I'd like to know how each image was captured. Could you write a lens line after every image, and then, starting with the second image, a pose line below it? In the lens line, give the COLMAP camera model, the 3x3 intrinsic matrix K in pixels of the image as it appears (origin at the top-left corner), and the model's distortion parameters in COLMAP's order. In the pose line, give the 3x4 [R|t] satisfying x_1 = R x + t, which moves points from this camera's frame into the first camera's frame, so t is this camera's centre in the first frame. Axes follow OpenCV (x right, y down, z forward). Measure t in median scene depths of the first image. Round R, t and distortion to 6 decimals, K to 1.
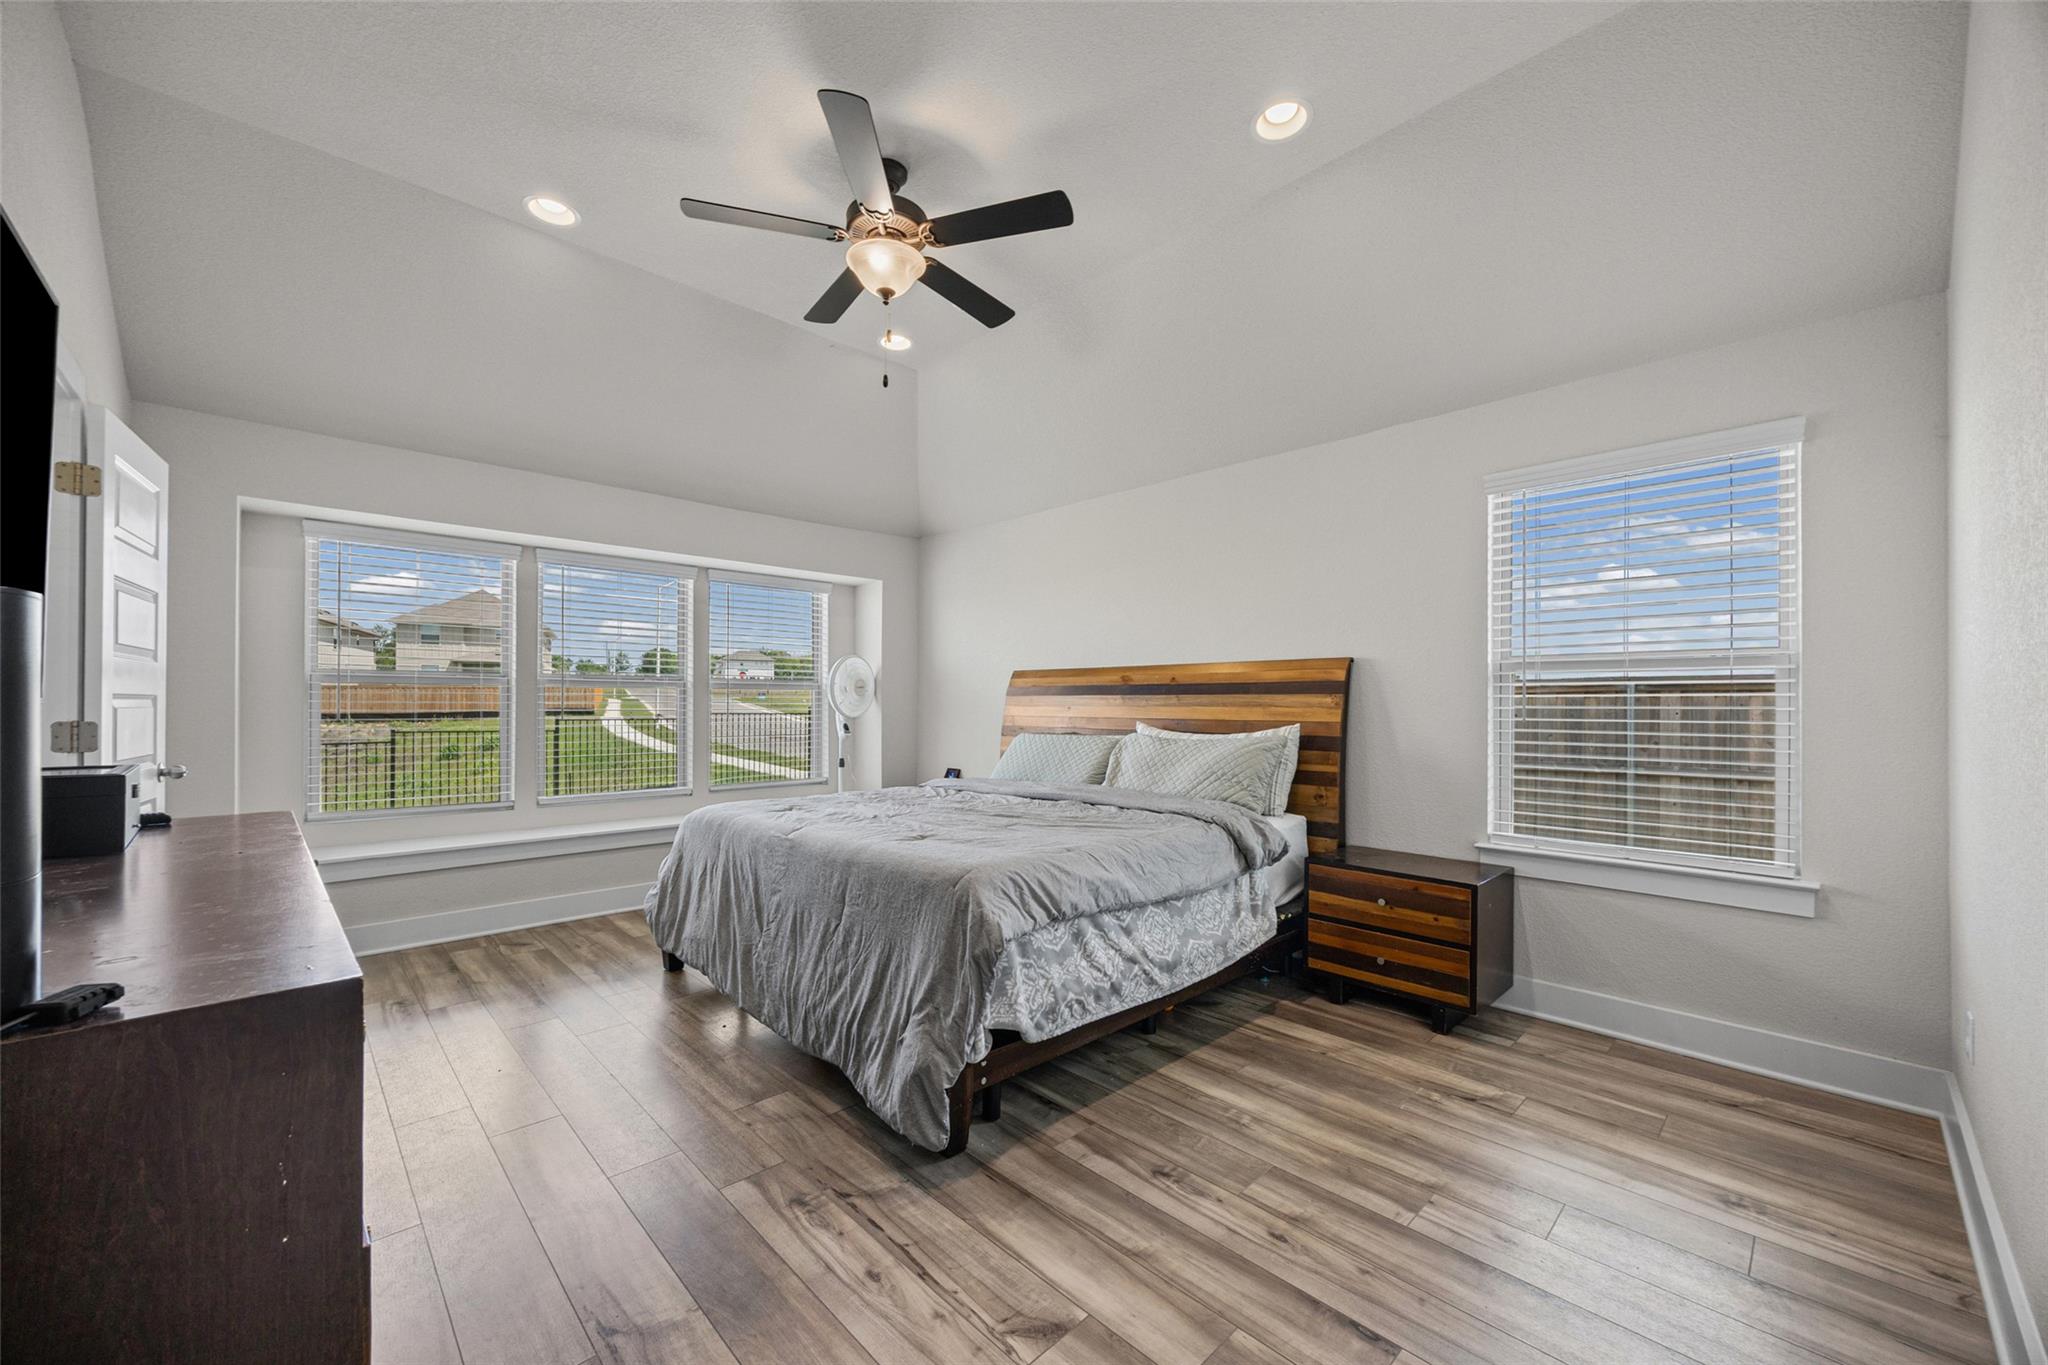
lens RADIAL K [[782.1, 0, 1027.4], [0, 782.1, 690.0], [0, 0, 1]] dist [-0.000420, 0.000406]
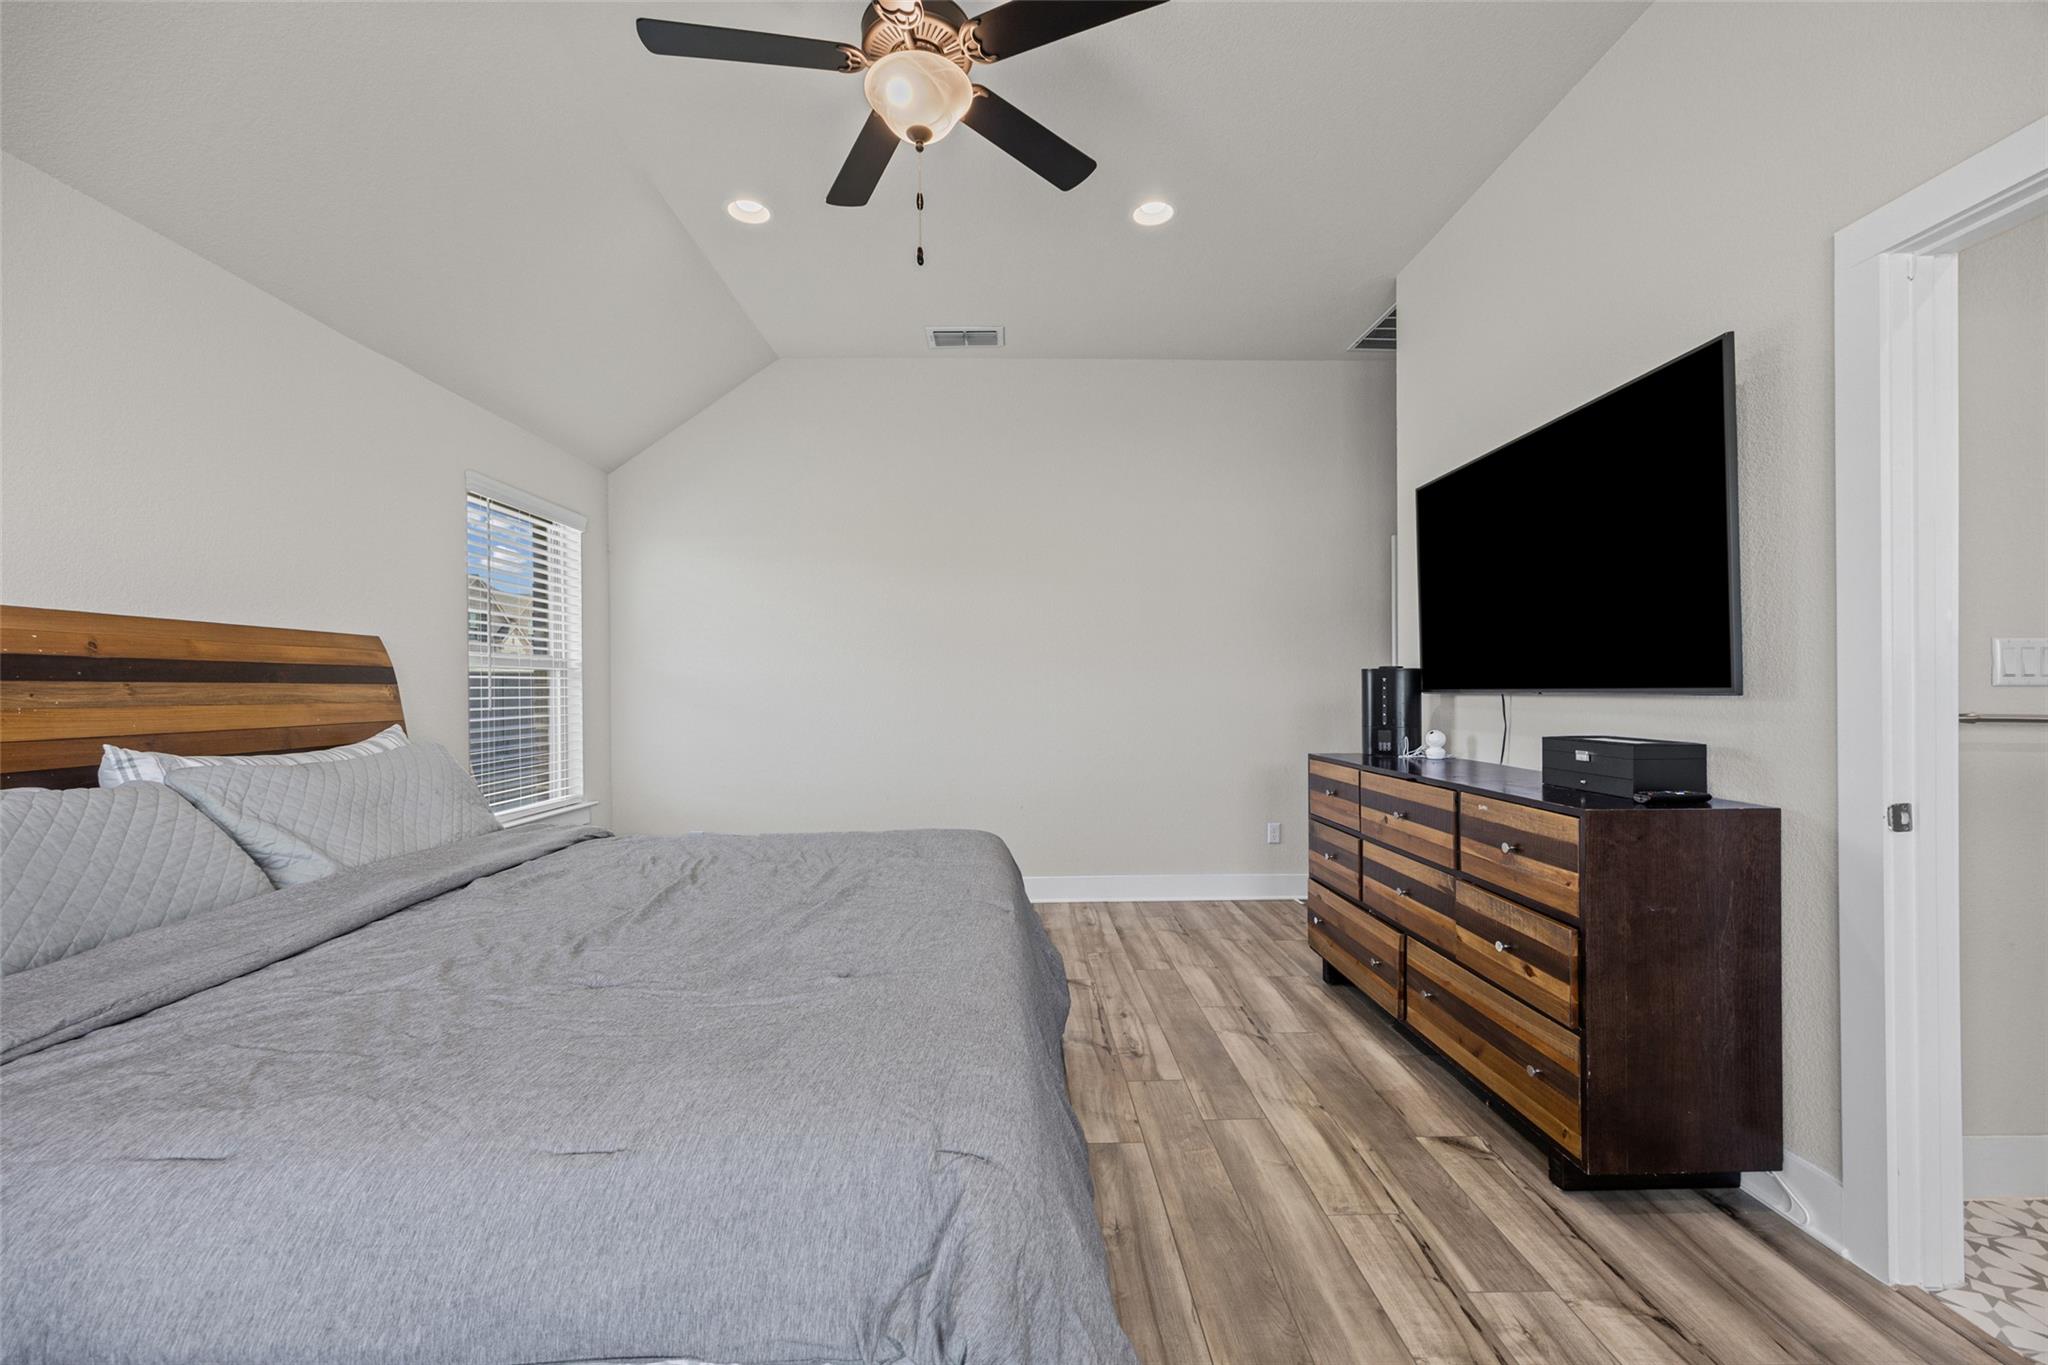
lens RADIAL K [[782.1, 0, 1027.4], [0, 782.1, 690.0], [0, 0, 1]] dist [-0.000420, 0.000406]
pose [[-0.721566, 0.003111, 0.692339, -1.079783], [-0.001840, 0.999978, -0.006411, 0.026284], [-0.692343, -0.005900, -0.721544, 2.076582]]
